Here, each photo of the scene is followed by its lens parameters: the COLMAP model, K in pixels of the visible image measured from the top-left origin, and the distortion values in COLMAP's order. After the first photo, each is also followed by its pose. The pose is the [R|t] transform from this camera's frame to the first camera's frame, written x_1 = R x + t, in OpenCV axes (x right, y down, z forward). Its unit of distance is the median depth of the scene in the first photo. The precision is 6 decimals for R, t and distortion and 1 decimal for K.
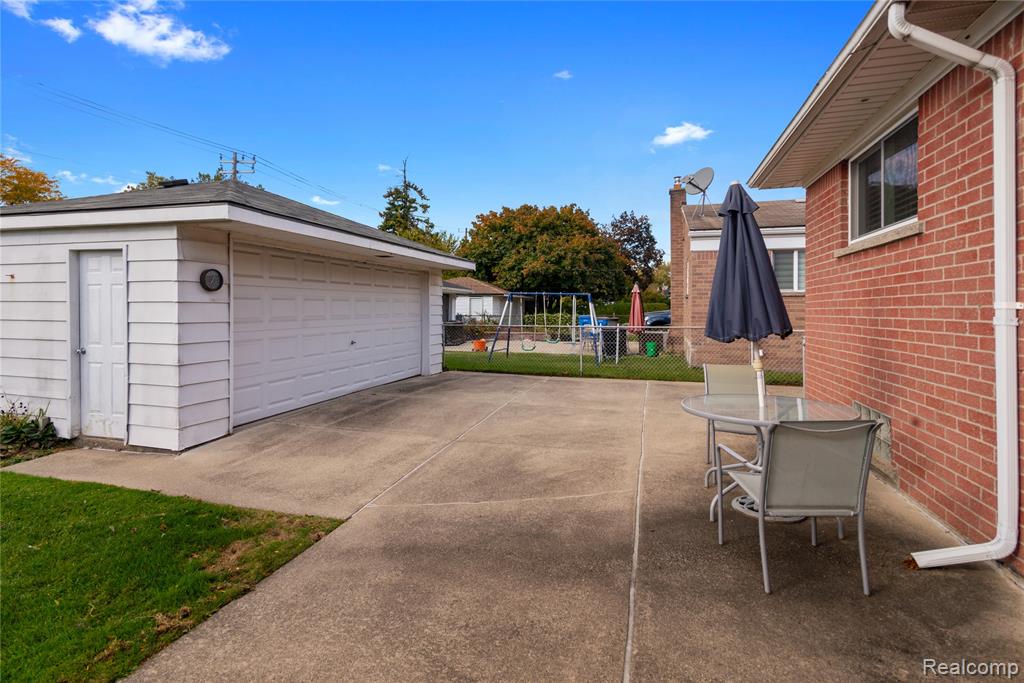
lens RADIAL K [[498.6, 0, 495.0], [0, 498.6, 311.1], [0, 0, 1]] dist [0.004549, 0.000289]
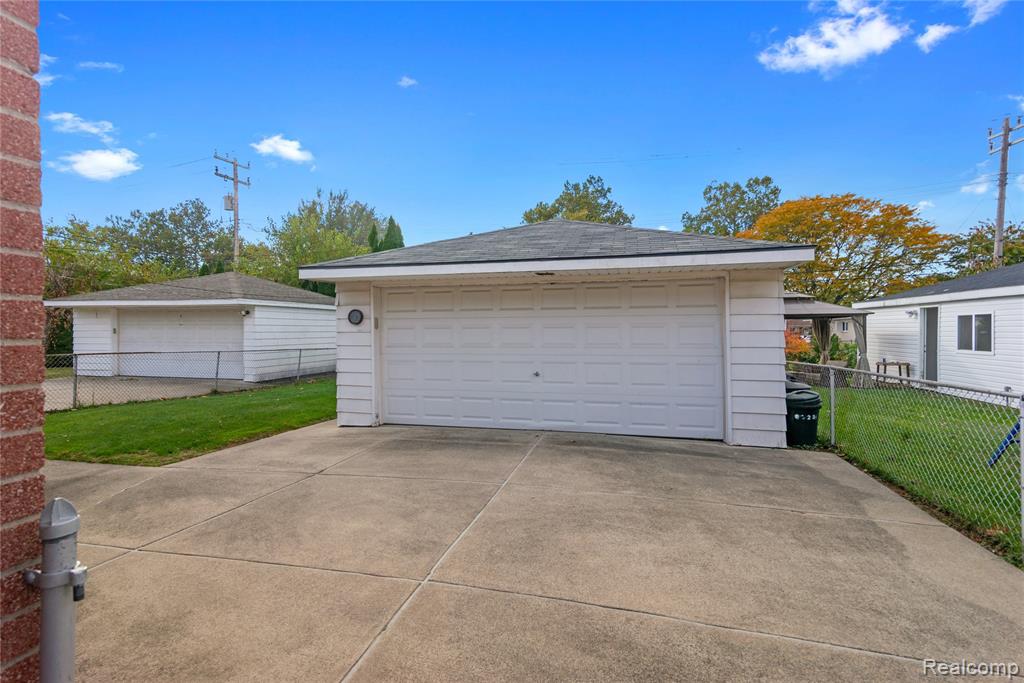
lens RADIAL K [[502.6, 0, 512.0], [0, 502.6, 341.5], [0, 0, 1]] dist [0.015683, 0.000346]
pose [[0.058904, 0.010114, -0.998212, 0.965368], [-0.006060, 0.999934, 0.009773, -0.006755], [0.998245, 0.005474, 0.058962, 1.406702]]
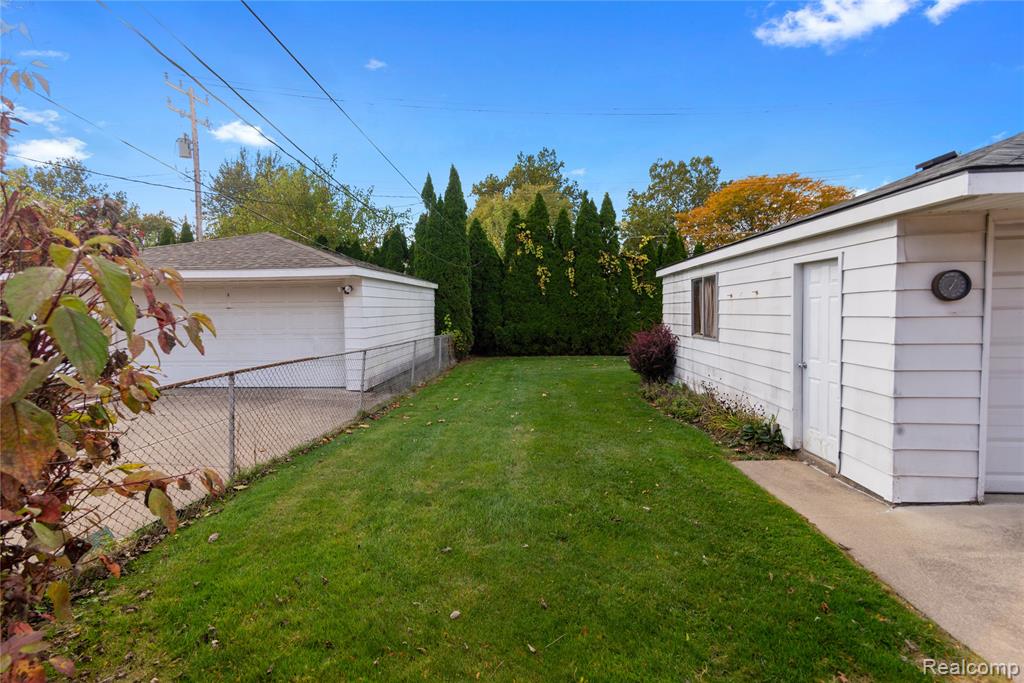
lens RADIAL K [[491.7, 0, 512.0], [0, 491.7, 341.5], [0, 0, 1]] dist [0.017257, 0.000187]
pose [[0.240170, 0.050157, -0.969434, -0.017606], [0.012553, 0.998420, 0.054767, -0.028871], [0.970650, -0.025323, 0.239161, 0.213884]]
